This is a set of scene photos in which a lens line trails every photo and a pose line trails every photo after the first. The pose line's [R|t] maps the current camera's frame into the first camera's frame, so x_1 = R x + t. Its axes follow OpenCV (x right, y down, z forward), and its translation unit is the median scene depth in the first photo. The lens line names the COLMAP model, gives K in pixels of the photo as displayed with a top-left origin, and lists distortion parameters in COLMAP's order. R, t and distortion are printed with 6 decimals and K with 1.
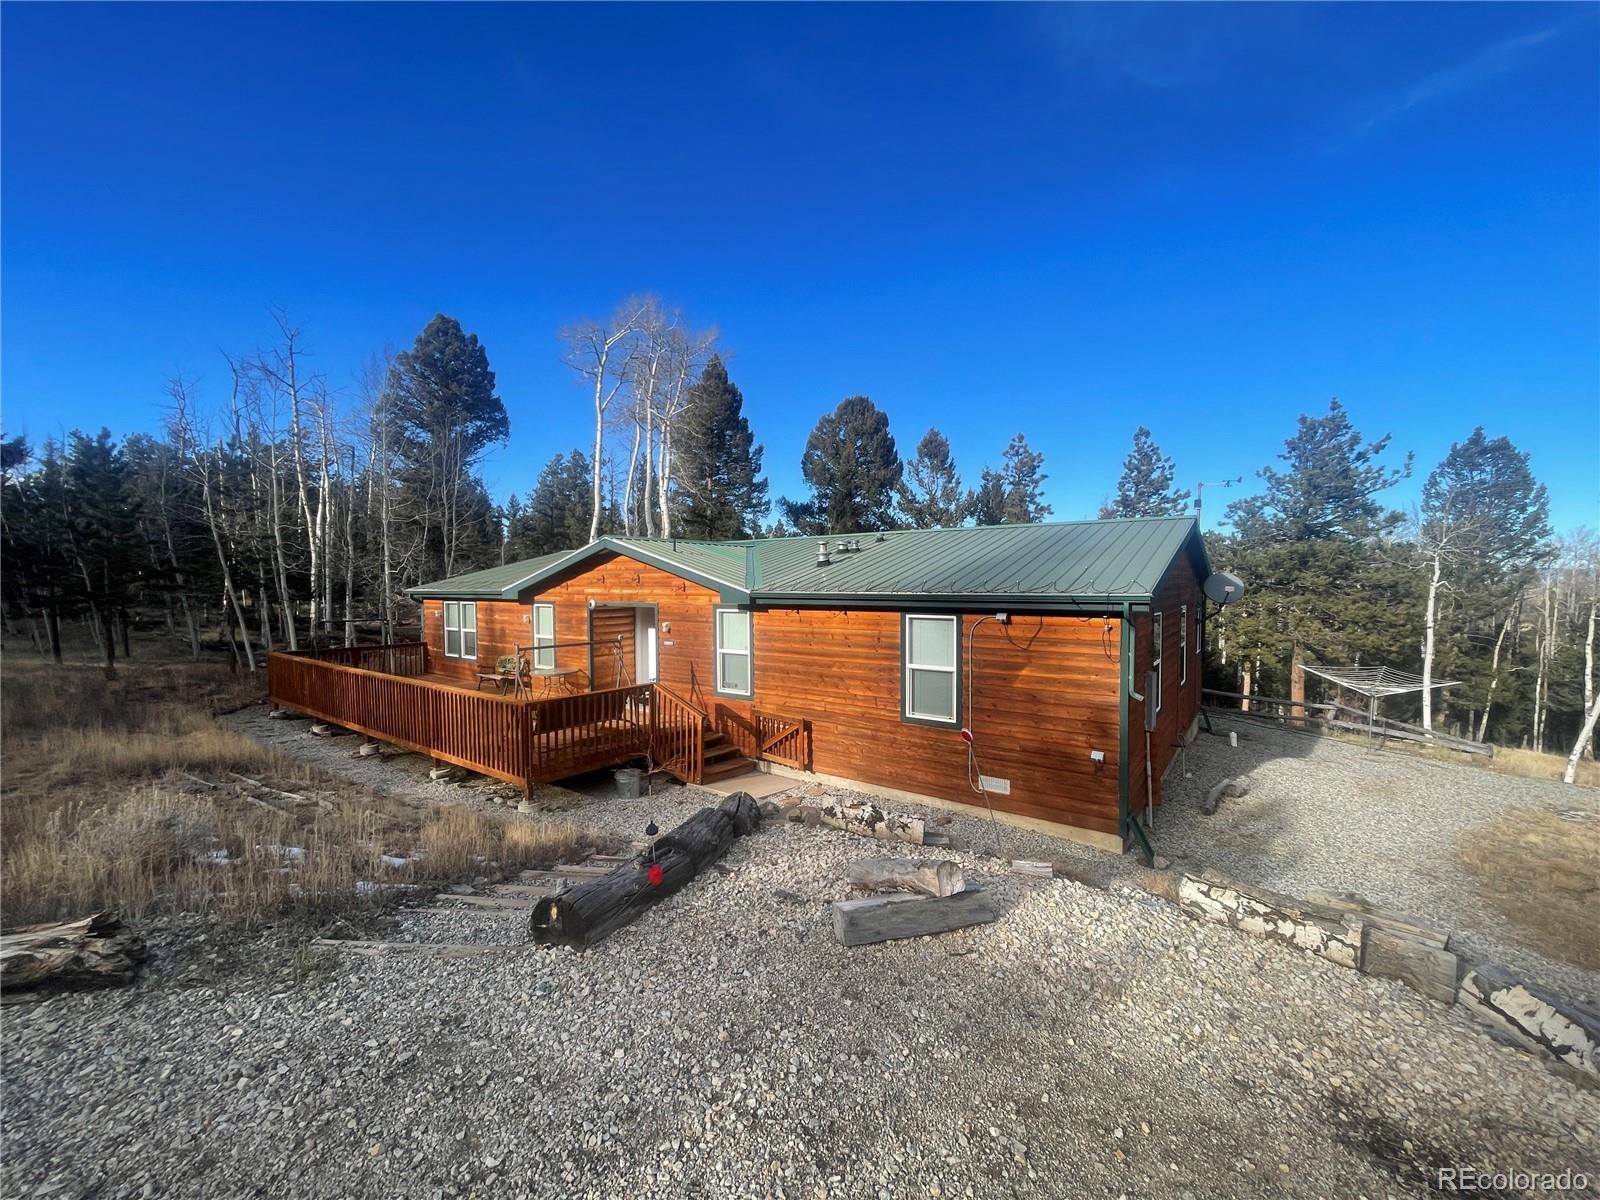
lens RADIAL K [[645.8, 0, 802.0], [0, 645.8, 597.8], [0, 0, 1]] dist [-0.003043, -0.001154]
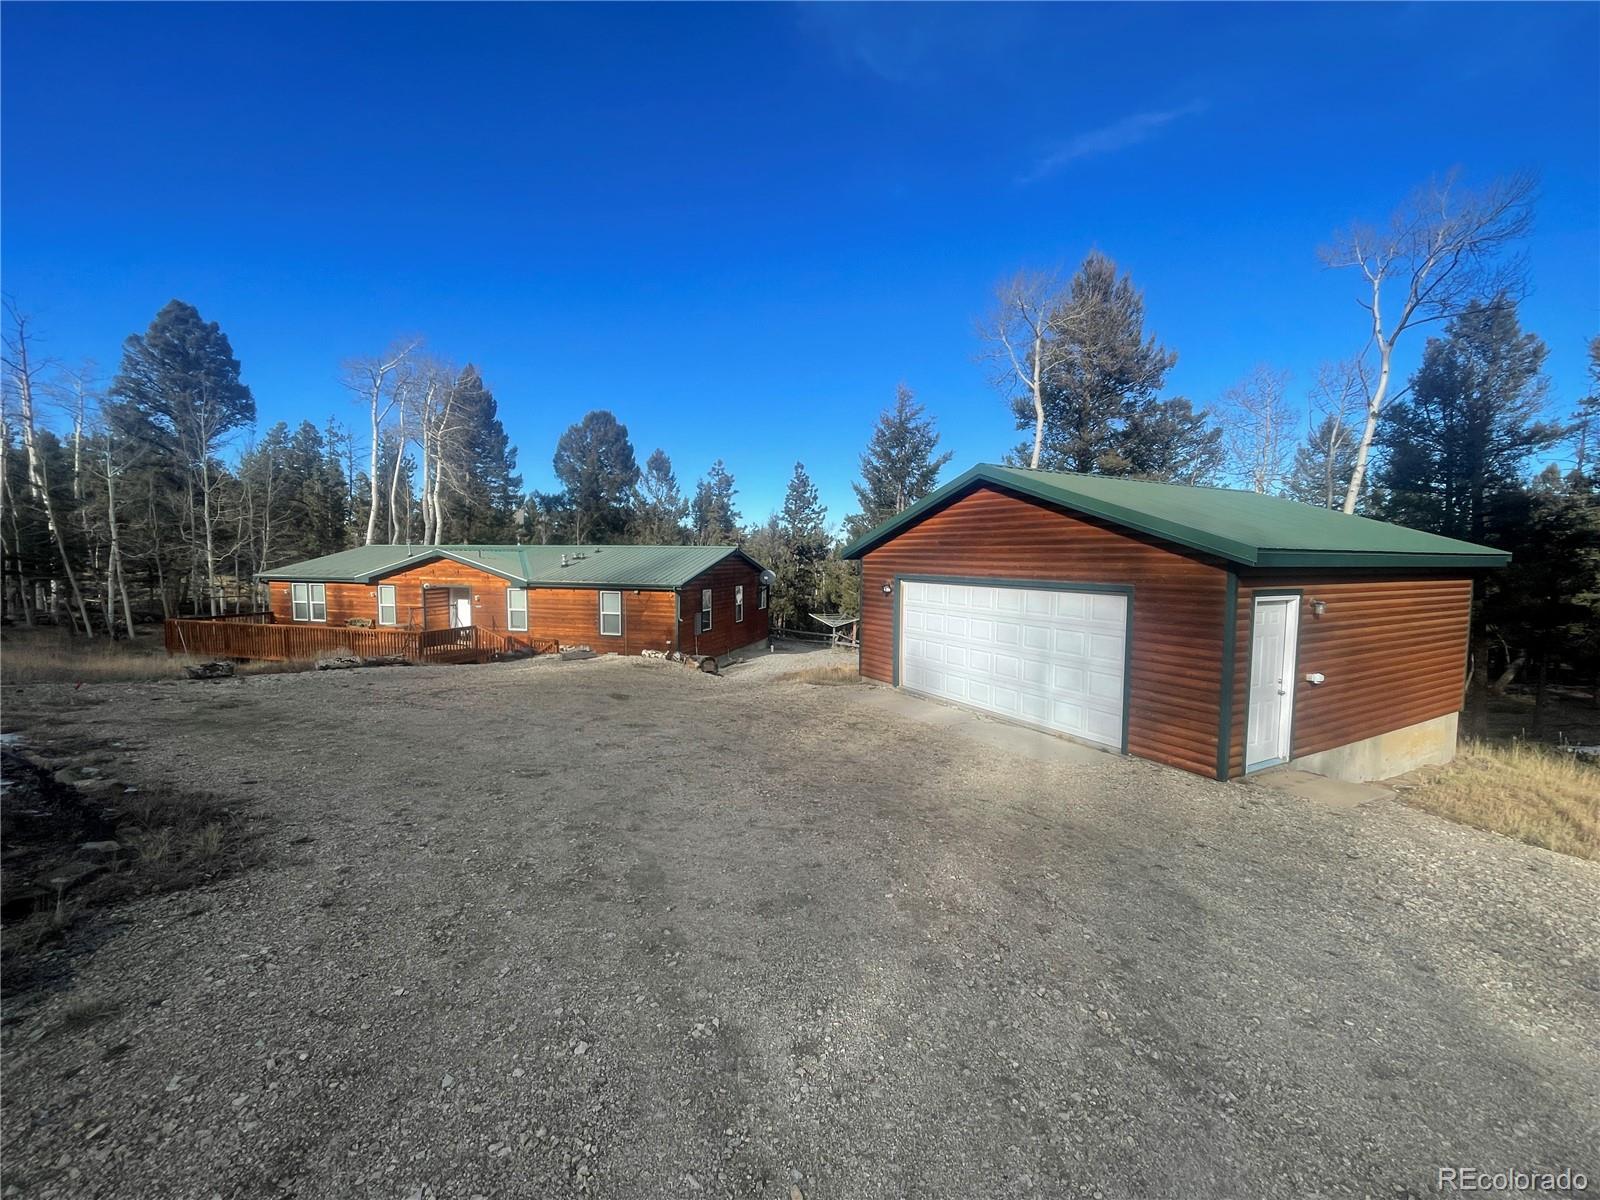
lens RADIAL K [[645.8, 0, 798.3], [0, 645.8, 611.2], [0, 0, 1]] dist [-0.003043, -0.001154]
pose [[0.936710, -0.016579, 0.349713, 0.003967], [-0.004920, 0.998156, 0.060499, -0.013051], [-0.350071, -0.058391, 0.934901, -0.406429]]
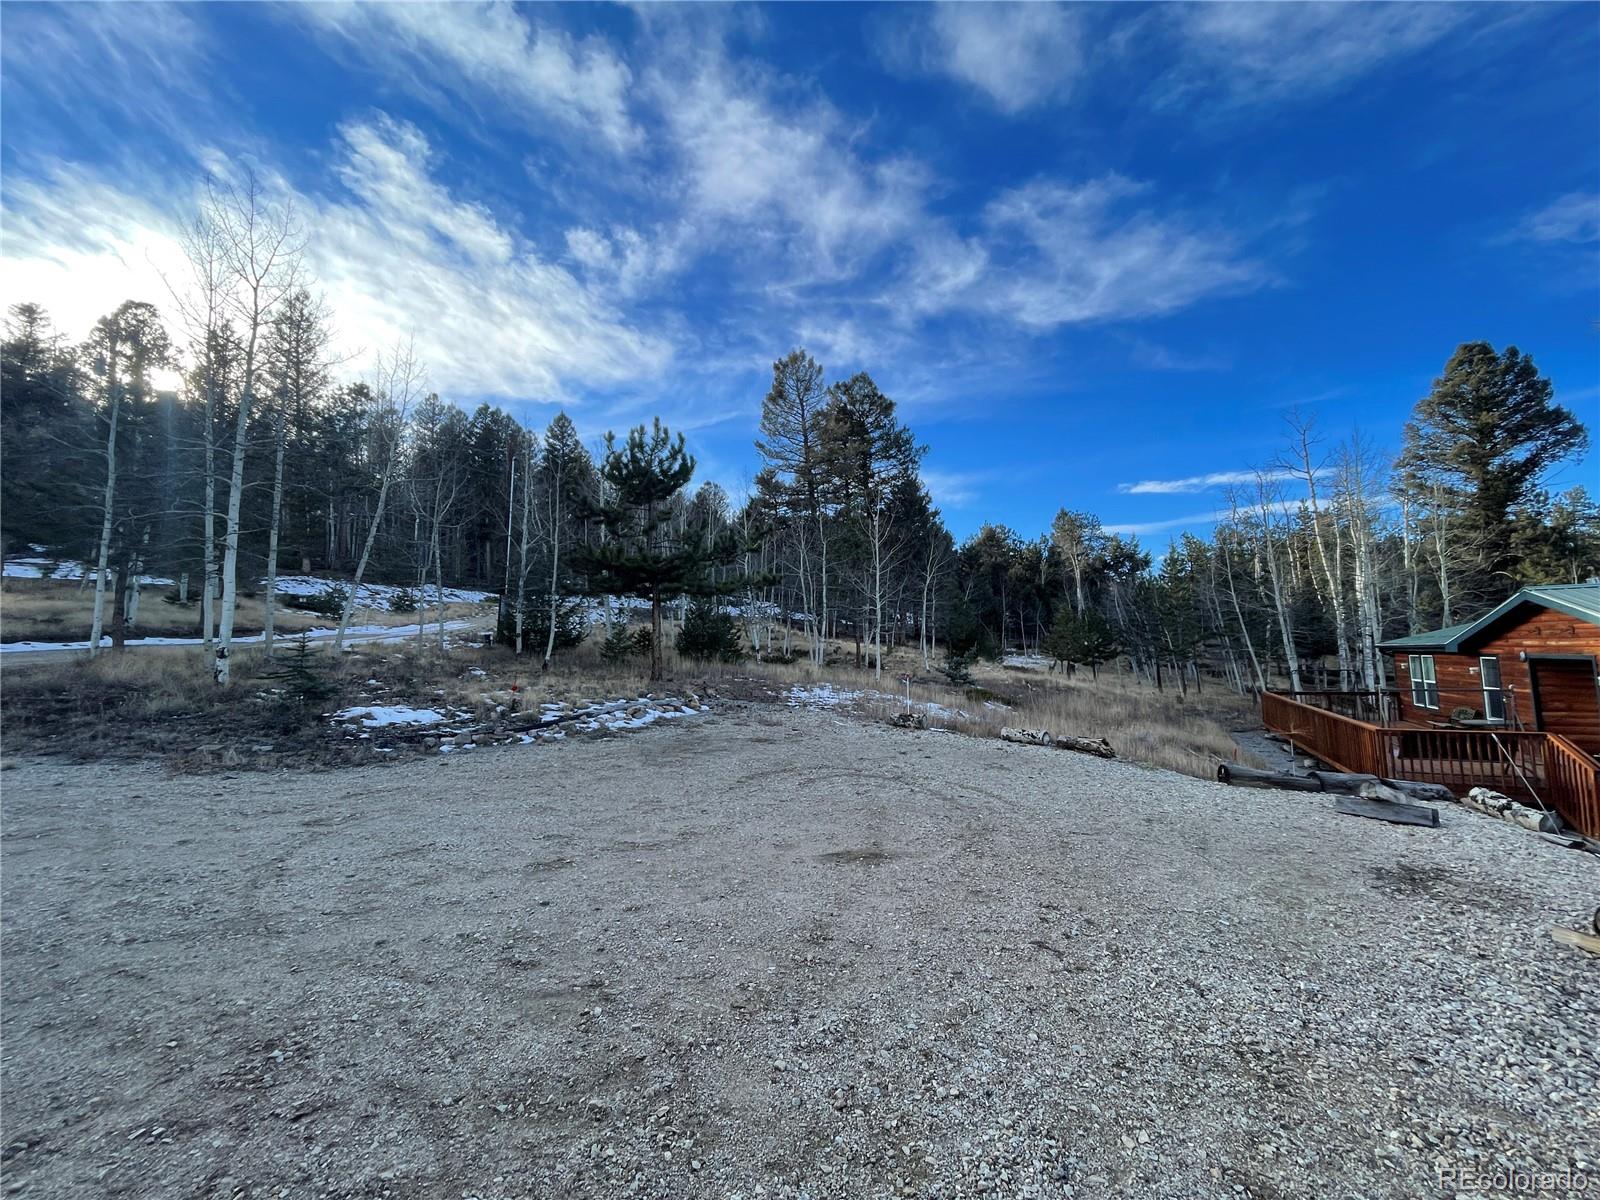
lens RADIAL K [[645.8, 0, 795.3], [0, 645.8, 601.7], [0, 0, 1]] dist [-0.003043, -0.001154]
pose [[0.163760, -0.082714, -0.983026, 0.188200], [0.003437, 0.996520, -0.083277, 0.001710], [0.986494, 0.010259, 0.163475, -0.109757]]
